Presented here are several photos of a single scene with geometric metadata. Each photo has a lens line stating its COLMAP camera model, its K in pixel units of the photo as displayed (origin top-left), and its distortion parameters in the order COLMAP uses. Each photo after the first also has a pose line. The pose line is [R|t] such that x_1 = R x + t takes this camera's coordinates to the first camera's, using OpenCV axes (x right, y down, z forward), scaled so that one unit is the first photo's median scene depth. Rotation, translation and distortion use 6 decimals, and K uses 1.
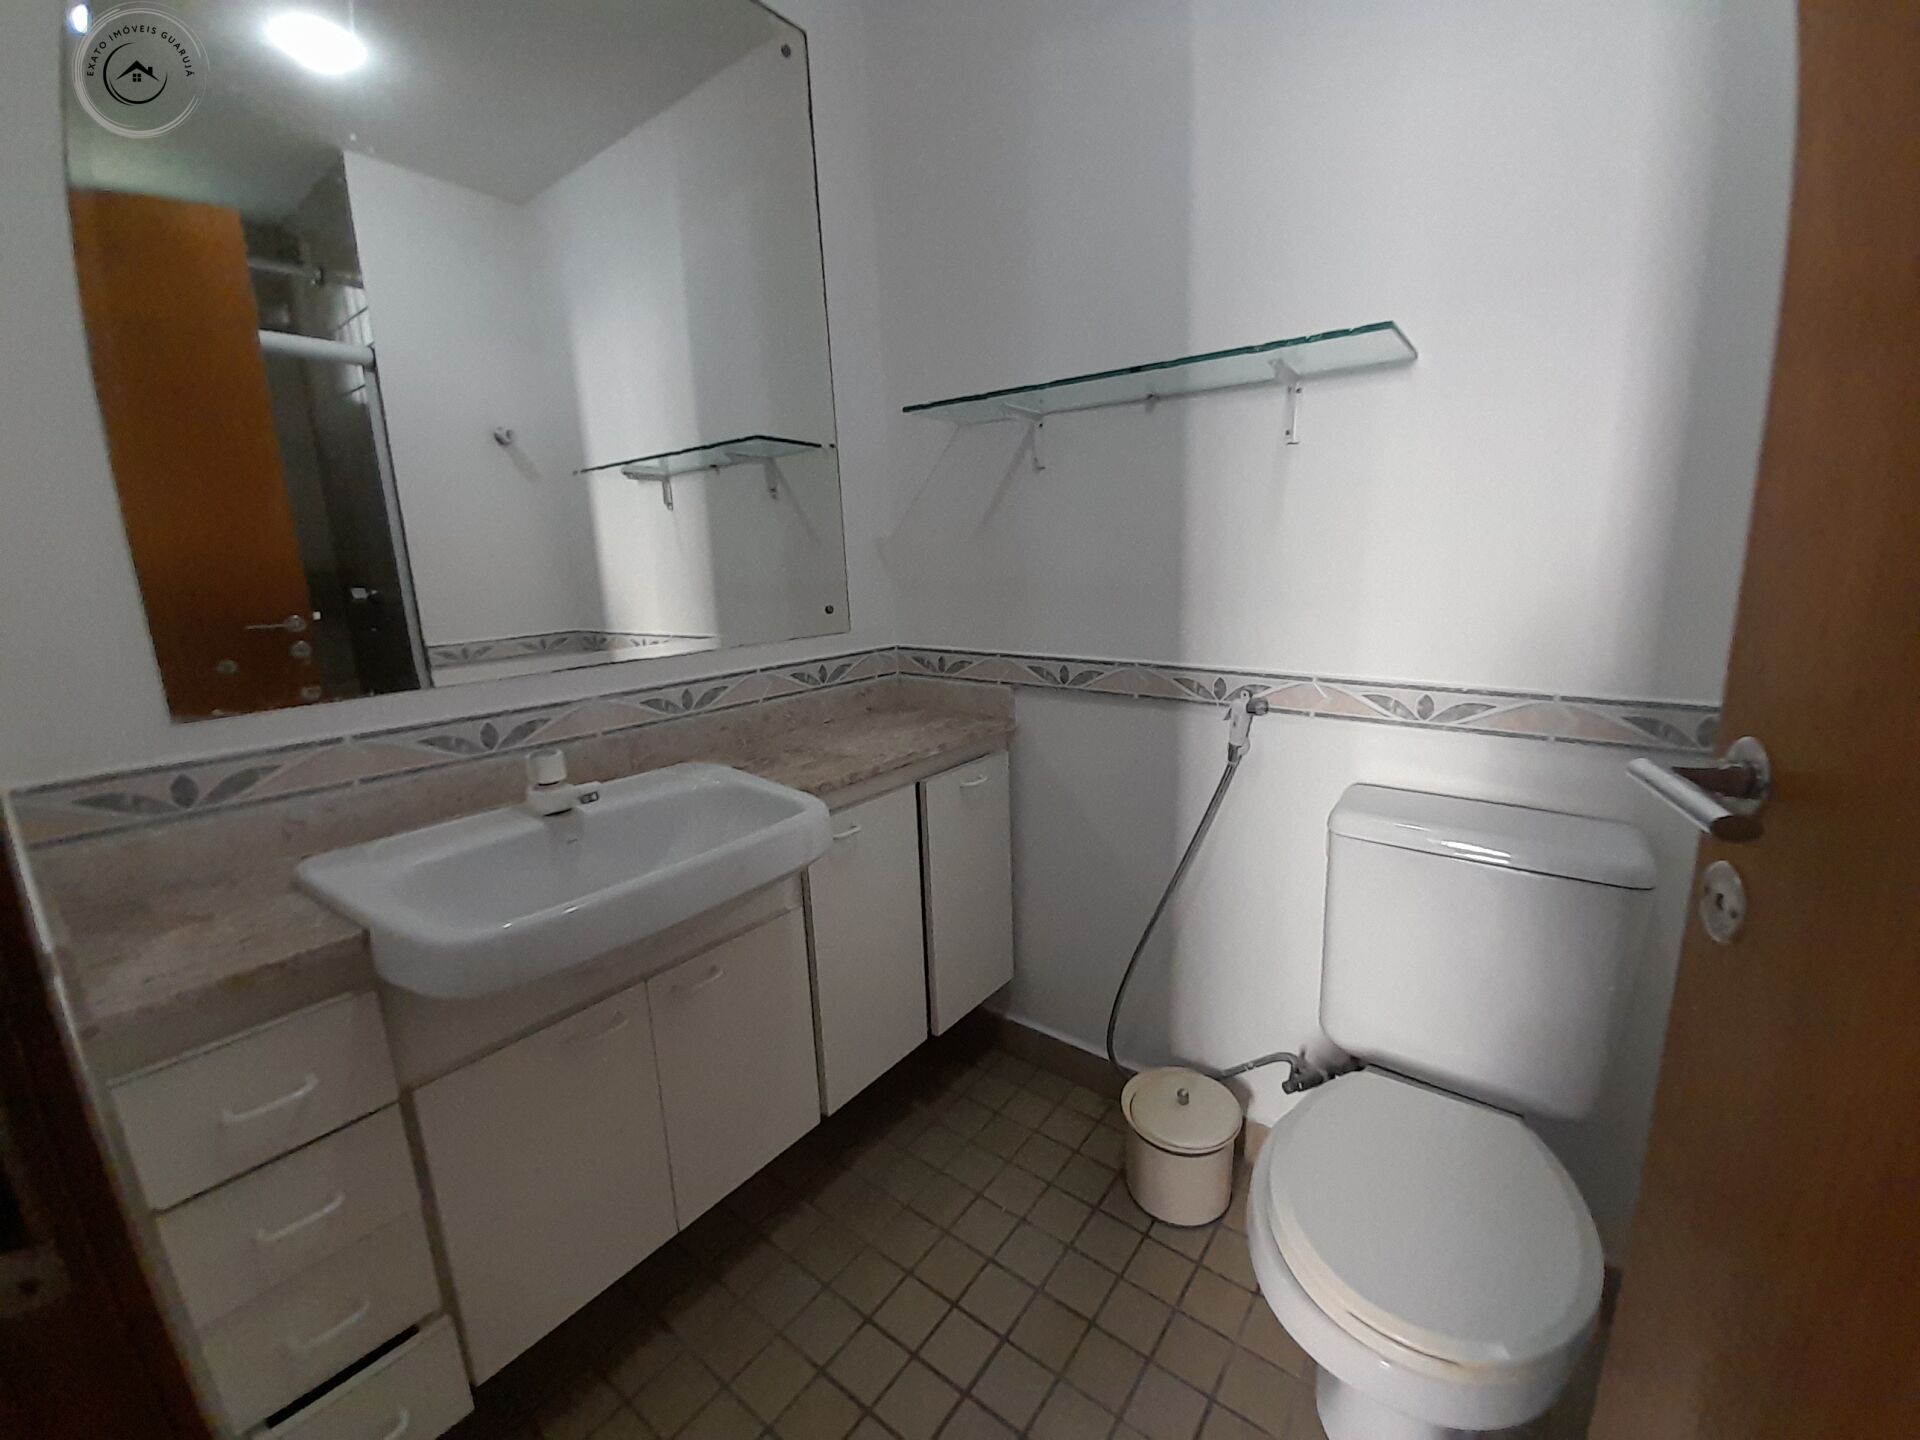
lens RADIAL K [[773.0, 0, 956.1], [0, 773.0, 716.3], [0, 0, 1]] dist [-0.008438, -0.005891]
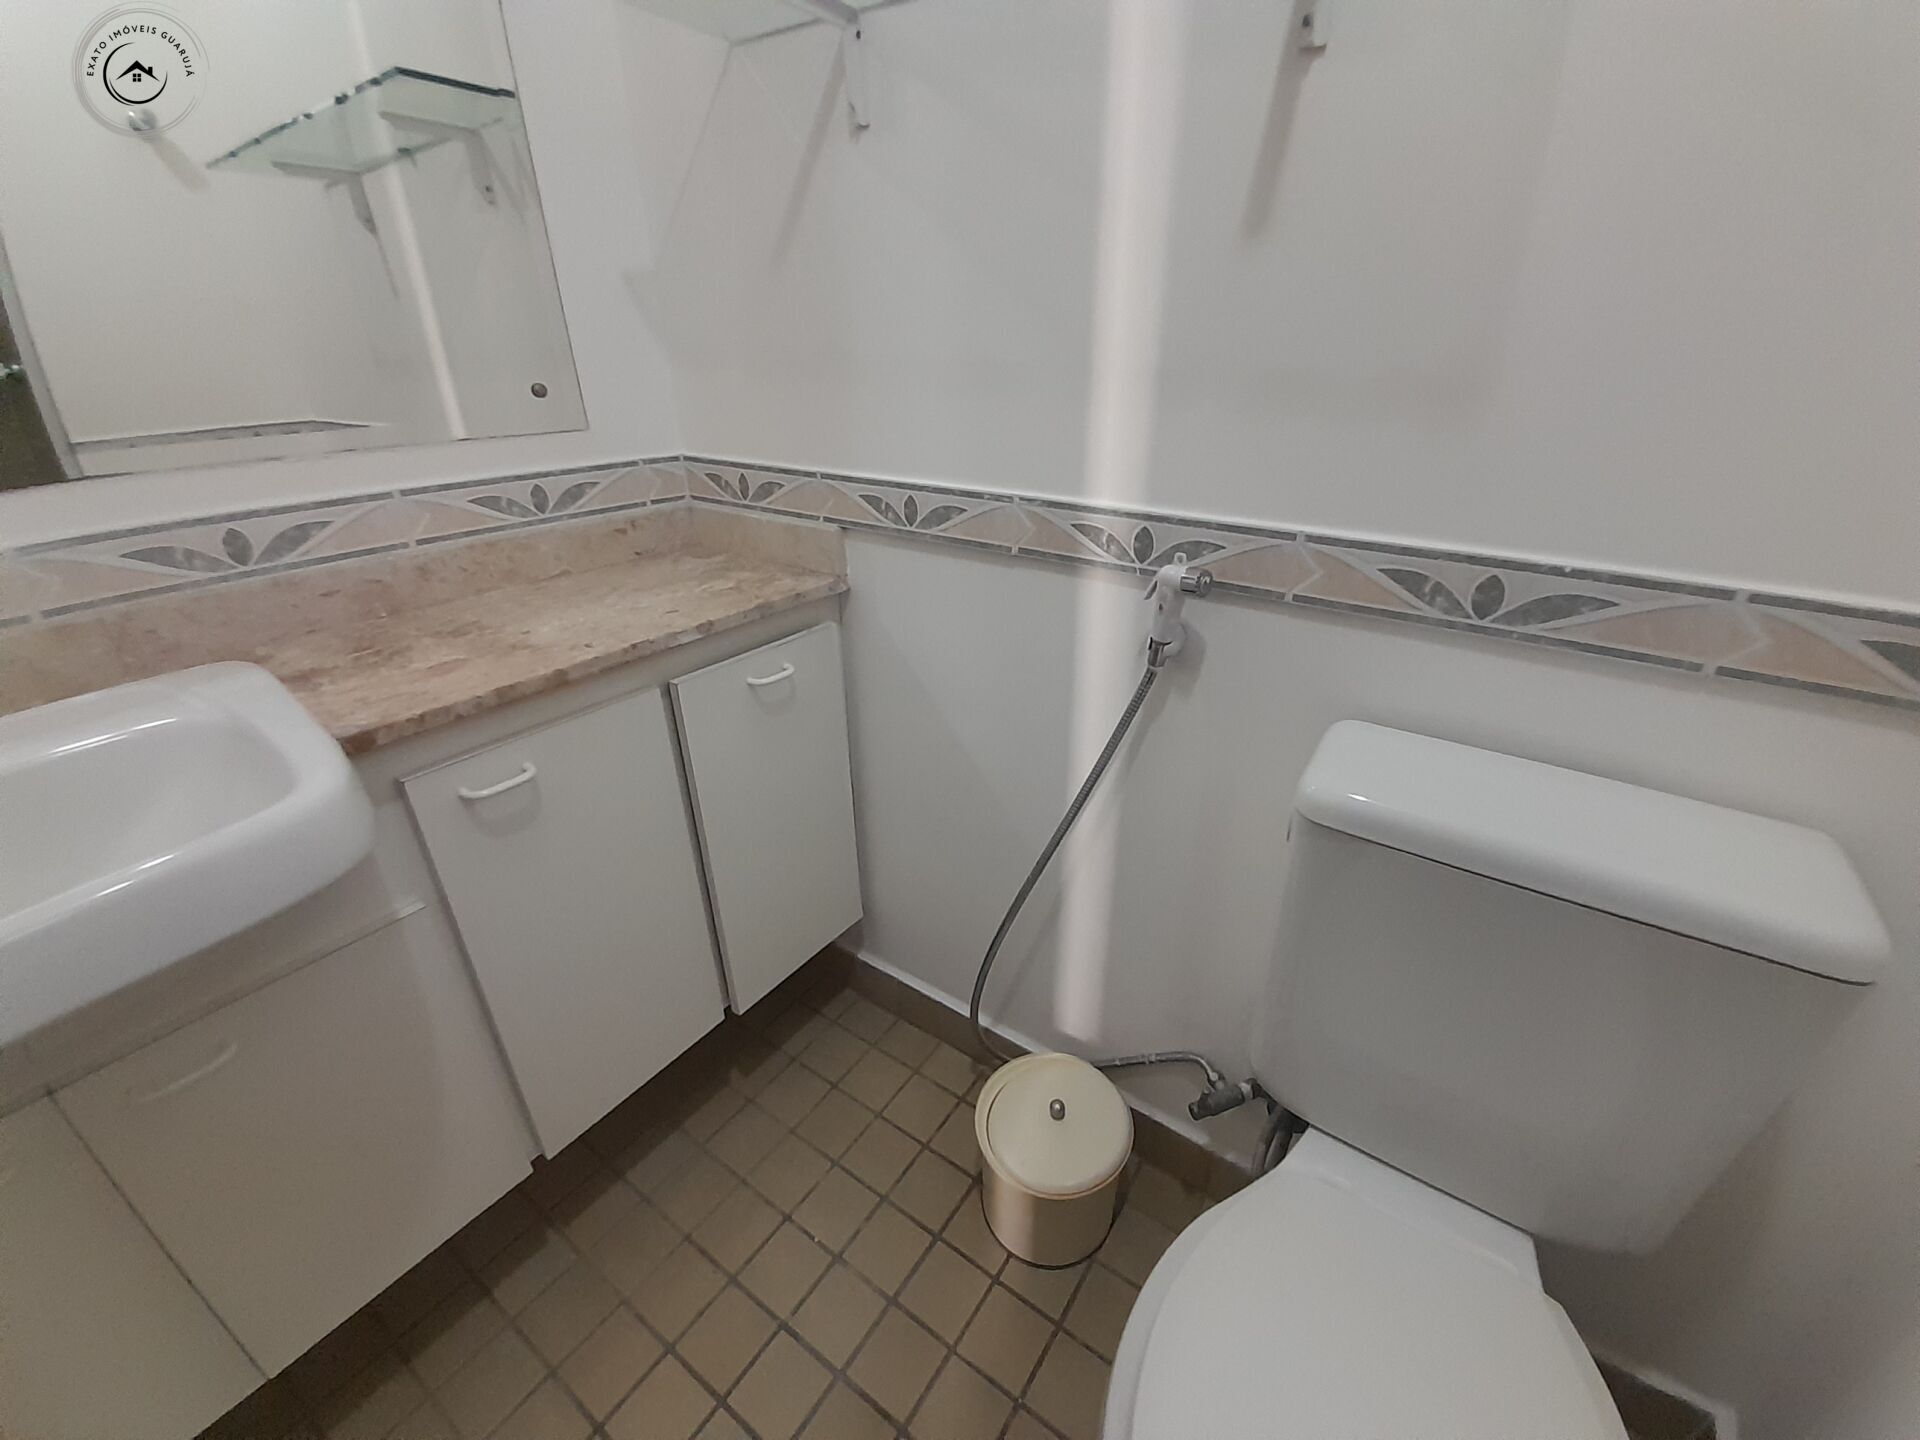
lens RADIAL K [[773.0, 0, 968.8], [0, 773.0, 715.6], [0, 0, 1]] dist [-0.008438, -0.005891]
pose [[0.998157, 0.006655, 0.060313, 0.152648], [-0.020565, 0.972247, 0.233053, -0.039381], [-0.057088, -0.233864, 0.970592, 0.352395]]
